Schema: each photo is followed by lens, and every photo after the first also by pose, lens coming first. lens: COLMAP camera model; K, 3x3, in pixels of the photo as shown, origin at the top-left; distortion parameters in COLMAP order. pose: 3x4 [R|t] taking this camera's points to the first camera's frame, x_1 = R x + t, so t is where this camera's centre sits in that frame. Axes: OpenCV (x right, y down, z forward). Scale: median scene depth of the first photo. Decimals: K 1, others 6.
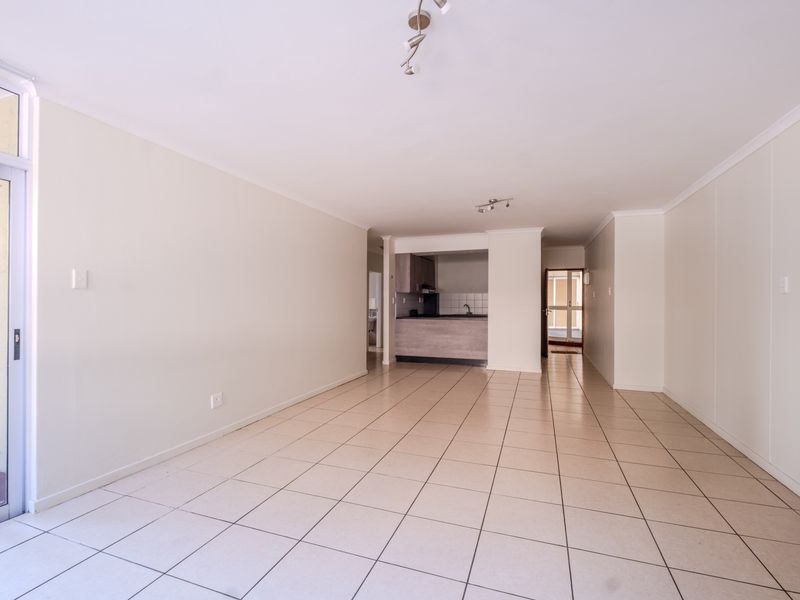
lens RADIAL K [[404.1, 0, 401.5], [0, 404.1, 300.6], [0, 0, 1]] dist [0.010742, -0.002908]
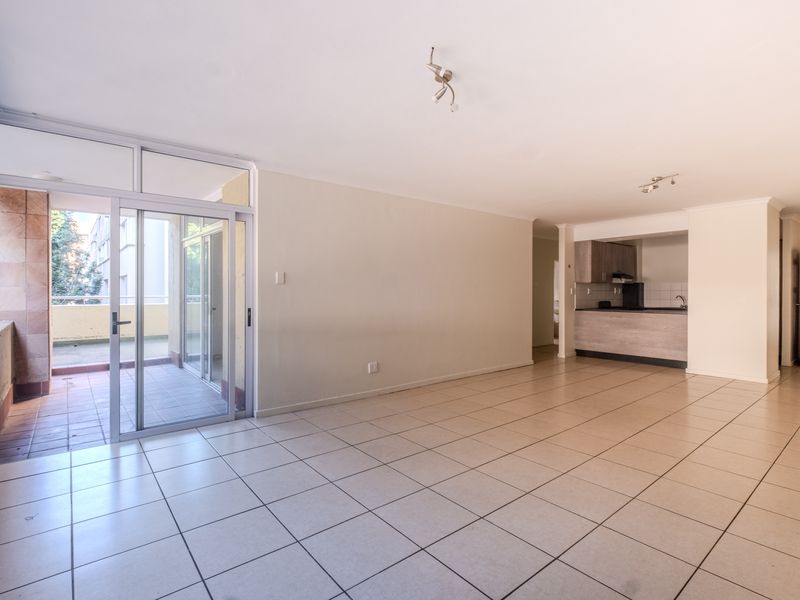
lens RADIAL K [[404.1, 0, 392.8], [0, 404.1, 293.8], [0, 0, 1]] dist [0.010742, -0.002908]
pose [[0.863798, 0.001699, -0.503836, 0.099821], [0.001217, 0.999984, 0.005459, 0.000316], [0.503837, -0.005329, 0.863782, -0.036821]]
